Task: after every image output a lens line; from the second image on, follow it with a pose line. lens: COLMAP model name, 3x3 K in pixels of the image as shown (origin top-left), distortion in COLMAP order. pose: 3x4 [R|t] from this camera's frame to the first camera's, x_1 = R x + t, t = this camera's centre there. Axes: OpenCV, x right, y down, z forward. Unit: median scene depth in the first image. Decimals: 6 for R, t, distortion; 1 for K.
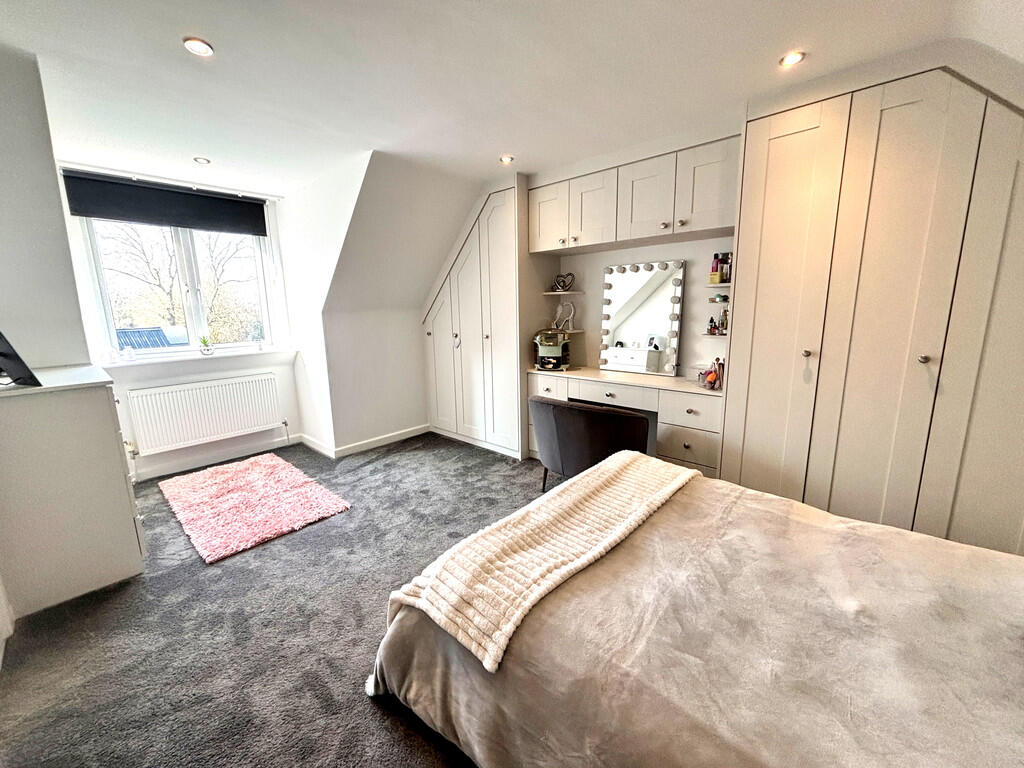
lens RADIAL K [[411.8, 0, 516.4], [0, 411.8, 385.9], [0, 0, 1]] dist [-0.001331, -0.000090]
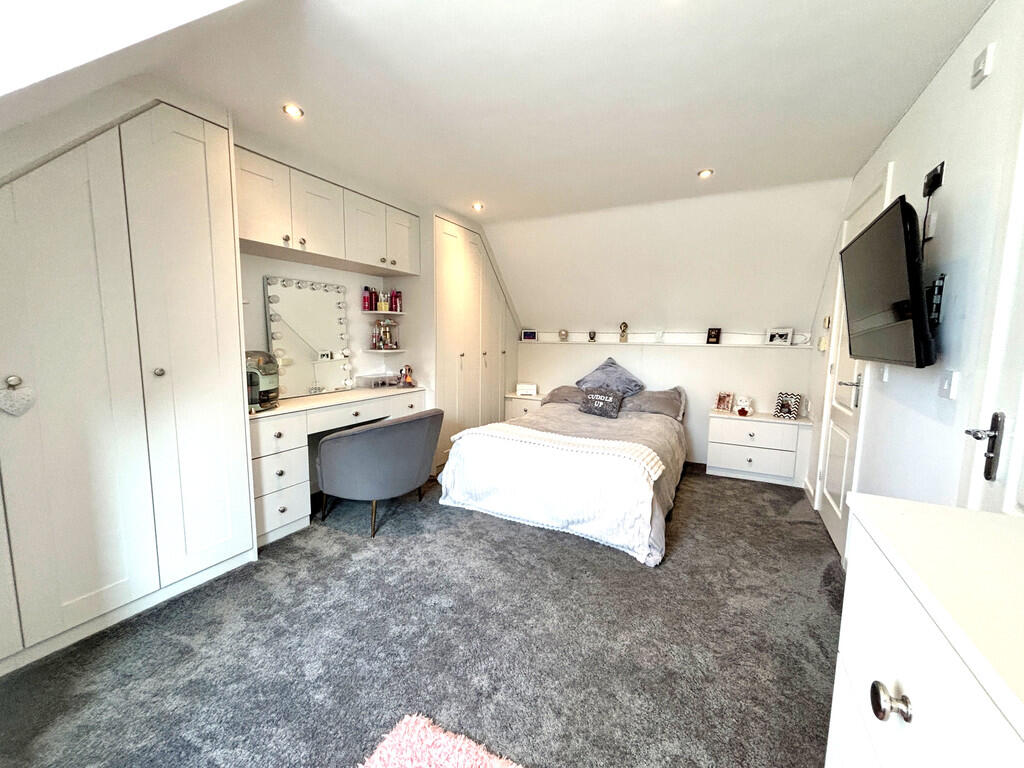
lens RADIAL K [[411.8, 0, 515.5], [0, 411.8, 383.0], [0, 0, 1]] dist [-0.001331, -0.000090]
pose [[-0.267478, -0.097211, 0.958648, -0.769899], [0.169907, 0.974550, 0.146230, -0.122948], [-0.948466, 0.201994, -0.244154, 0.824643]]
